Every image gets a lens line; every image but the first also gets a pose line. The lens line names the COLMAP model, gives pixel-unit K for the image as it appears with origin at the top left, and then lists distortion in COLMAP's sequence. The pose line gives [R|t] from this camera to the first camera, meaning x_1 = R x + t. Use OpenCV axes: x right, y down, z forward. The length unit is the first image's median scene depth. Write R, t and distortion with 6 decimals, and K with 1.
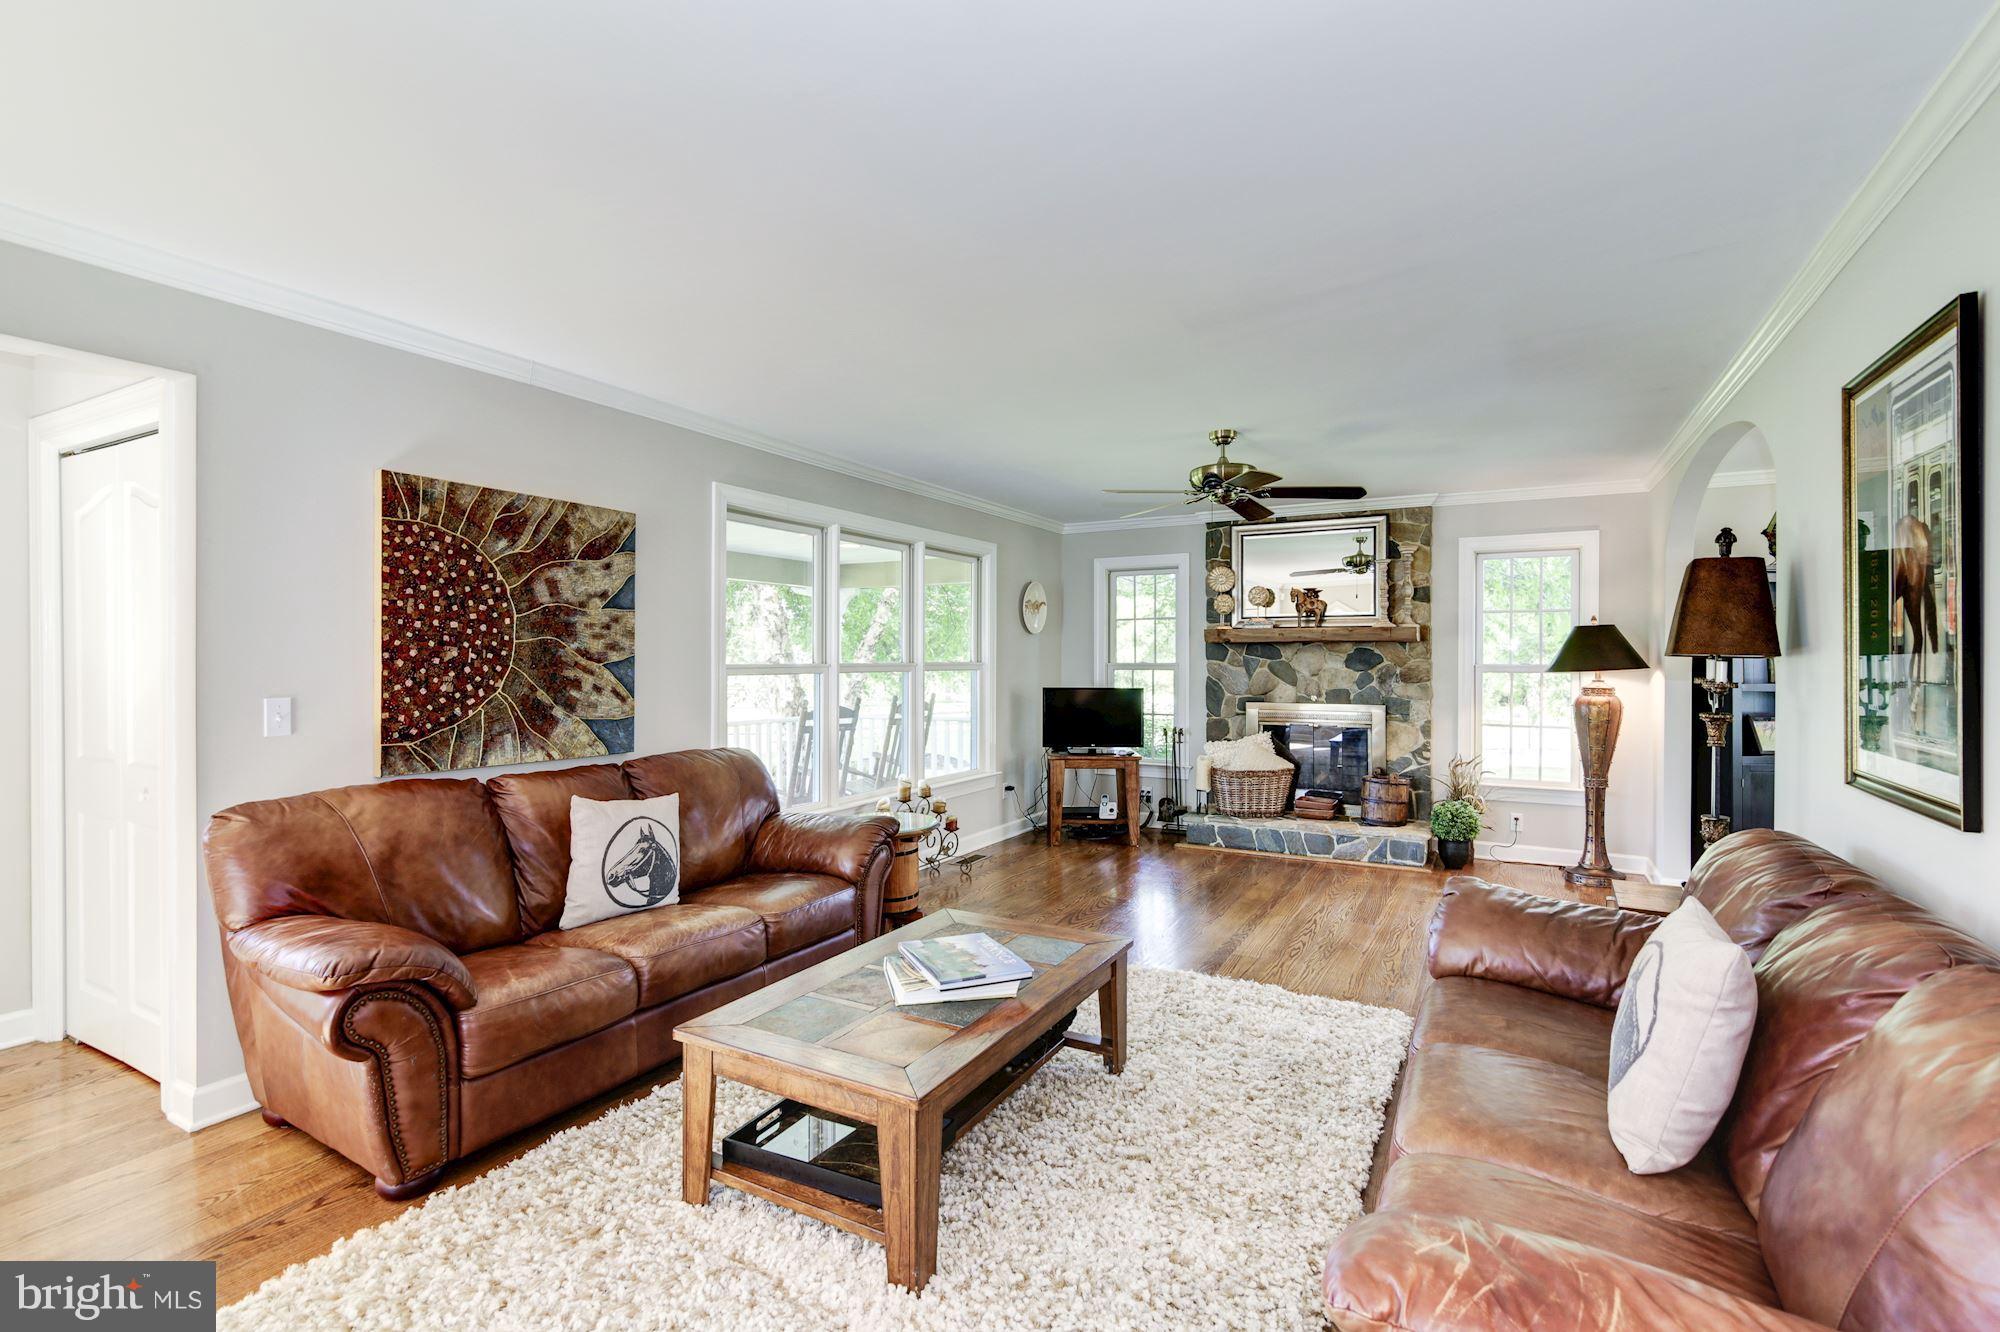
lens RADIAL K [[906.3, 0, 989.8], [0, 906.3, 658.3], [0, 0, 1]] dist [-0.004797, -0.000357]
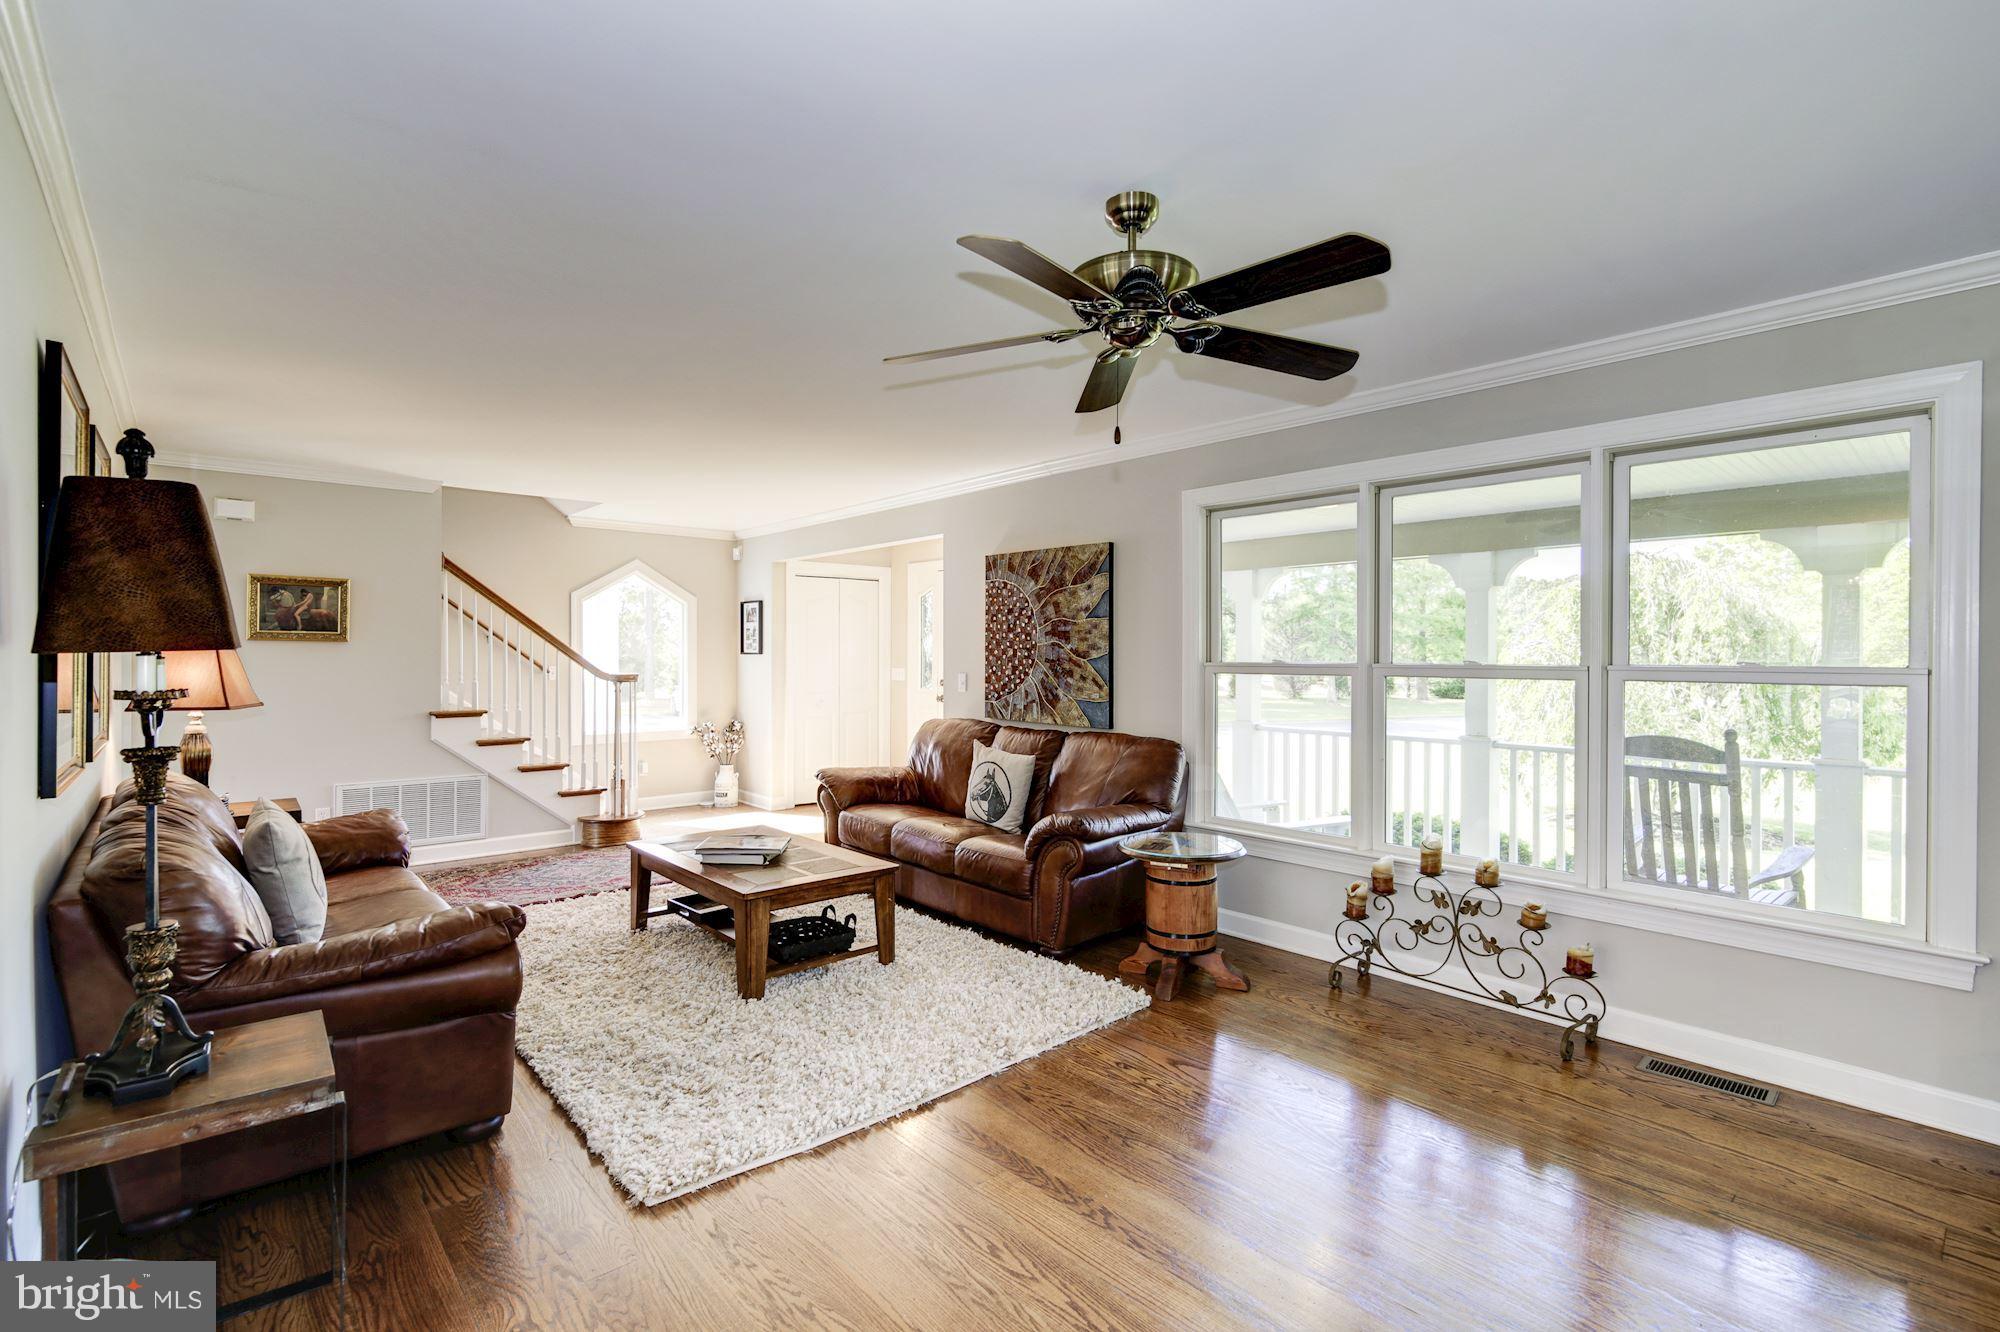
lens RADIAL K [[906.3, 0, 989.8], [0, 906.3, 658.3], [0, 0, 1]] dist [-0.004797, -0.000357]
pose [[-0.321850, 0.003536, -0.946784, 0.931964], [-0.003887, 0.999980, 0.005056, -0.002240], [0.946783, 0.005307, -0.321829, 1.342527]]
